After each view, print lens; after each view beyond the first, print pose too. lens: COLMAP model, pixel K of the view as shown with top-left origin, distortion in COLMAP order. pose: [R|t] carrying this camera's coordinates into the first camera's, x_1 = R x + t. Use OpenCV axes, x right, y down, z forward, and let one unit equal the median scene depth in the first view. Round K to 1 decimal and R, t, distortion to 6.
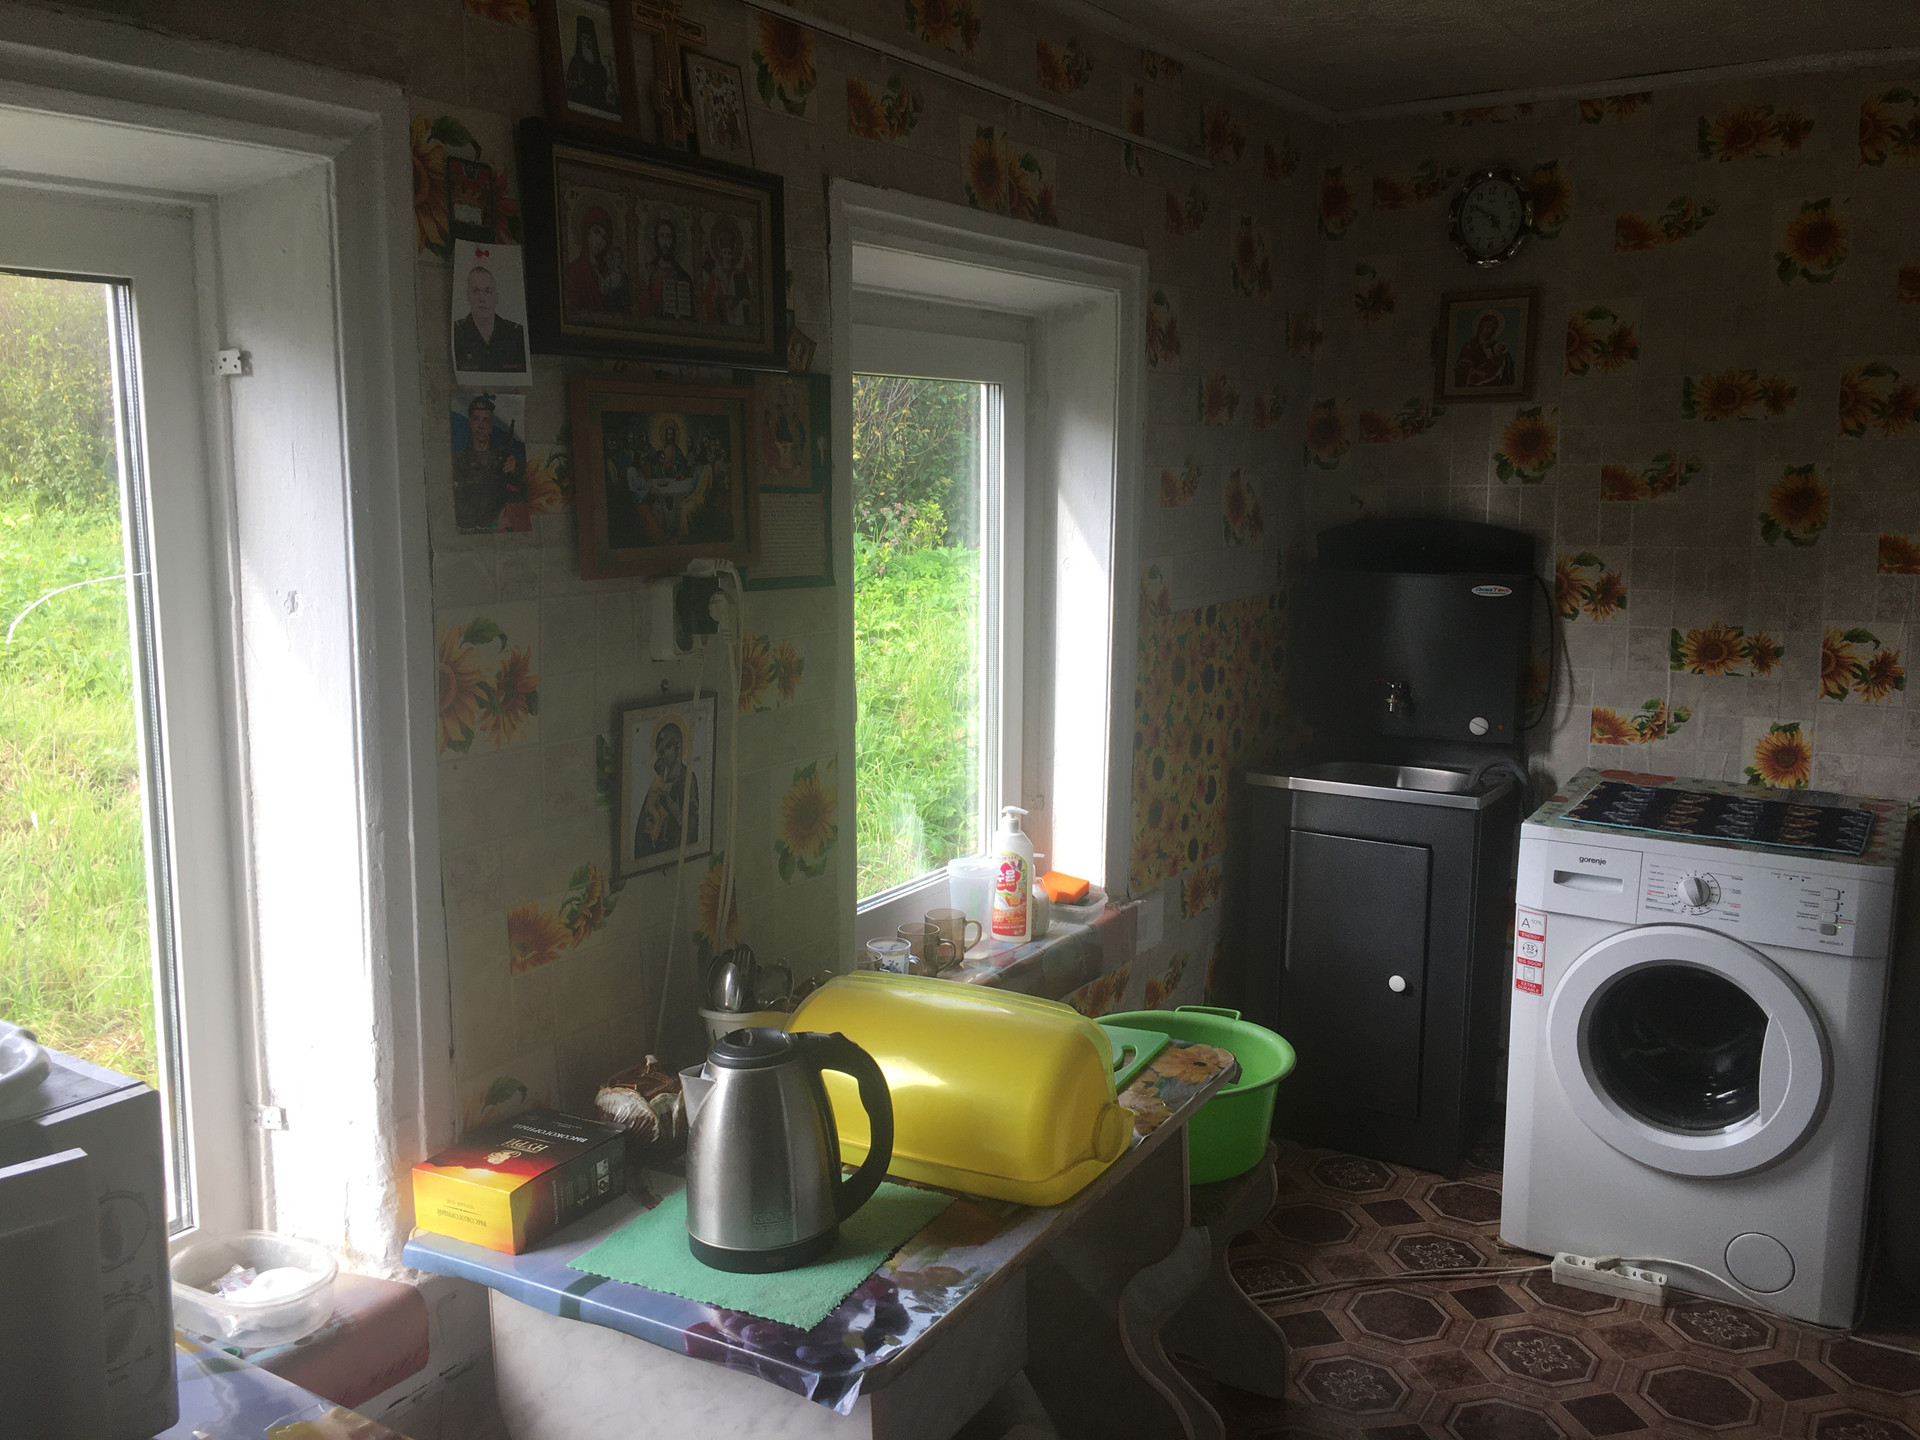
lens RADIAL K [[1625.2, 0, 960.0], [0, 1625.2, 720.0], [0, 0, 1]] dist [0.002369, -0.002492]
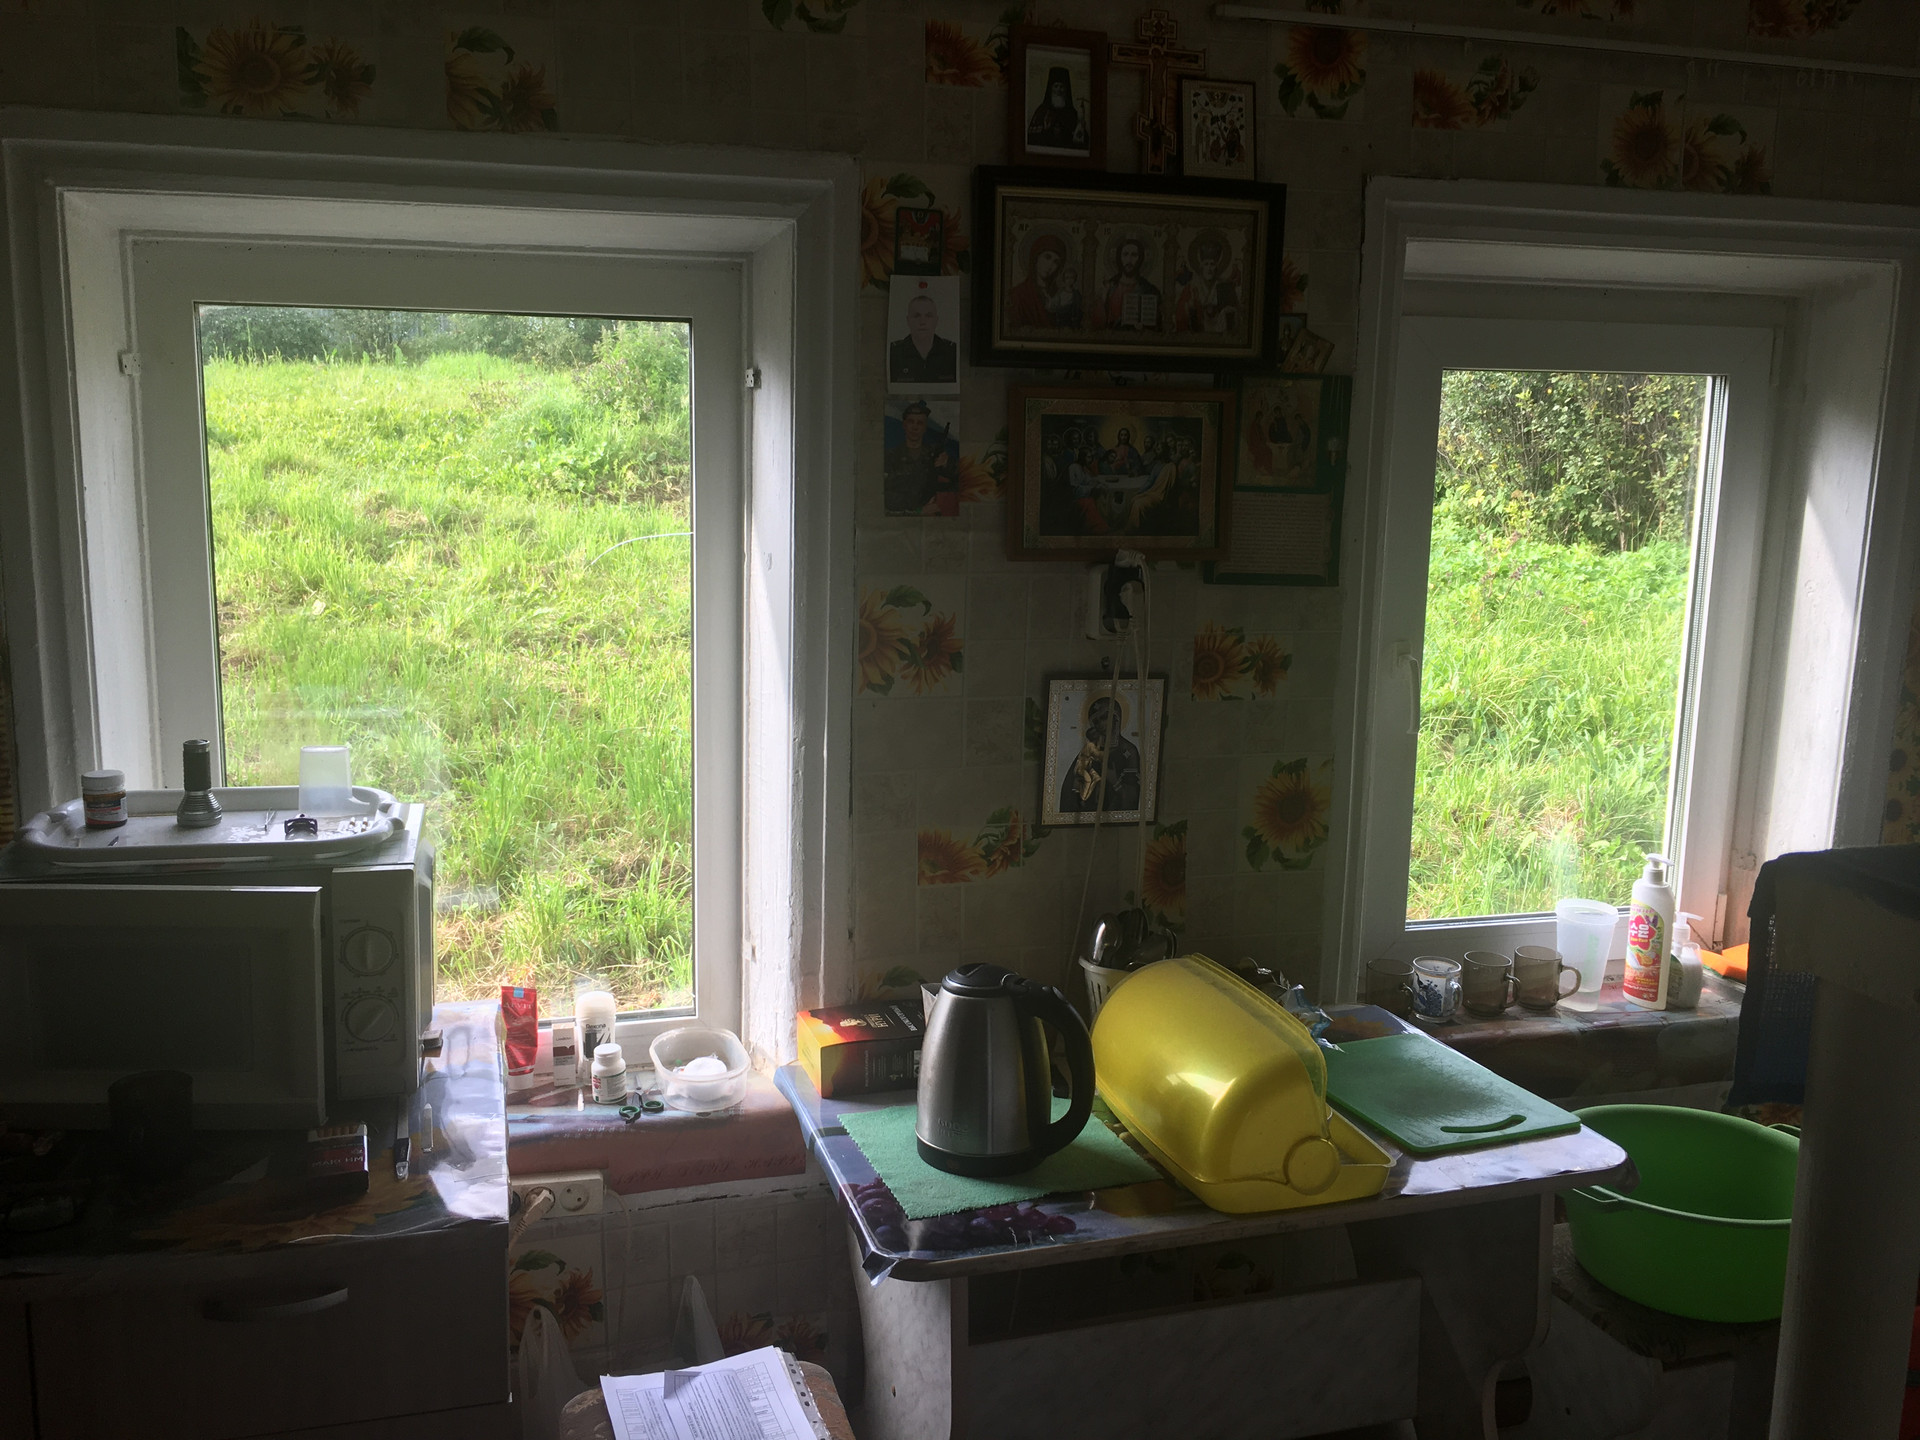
lens RADIAL K [[1655.4, 0, 960.0], [0, 1655.4, 720.0], [0, 0, 1]] dist [0.004901, -0.008004]
pose [[0.726766, 0.134970, -0.673494, 0.530219], [-0.125896, 0.990069, 0.062558, -0.042092], [0.675249, 0.039326, 0.736541, 0.111564]]
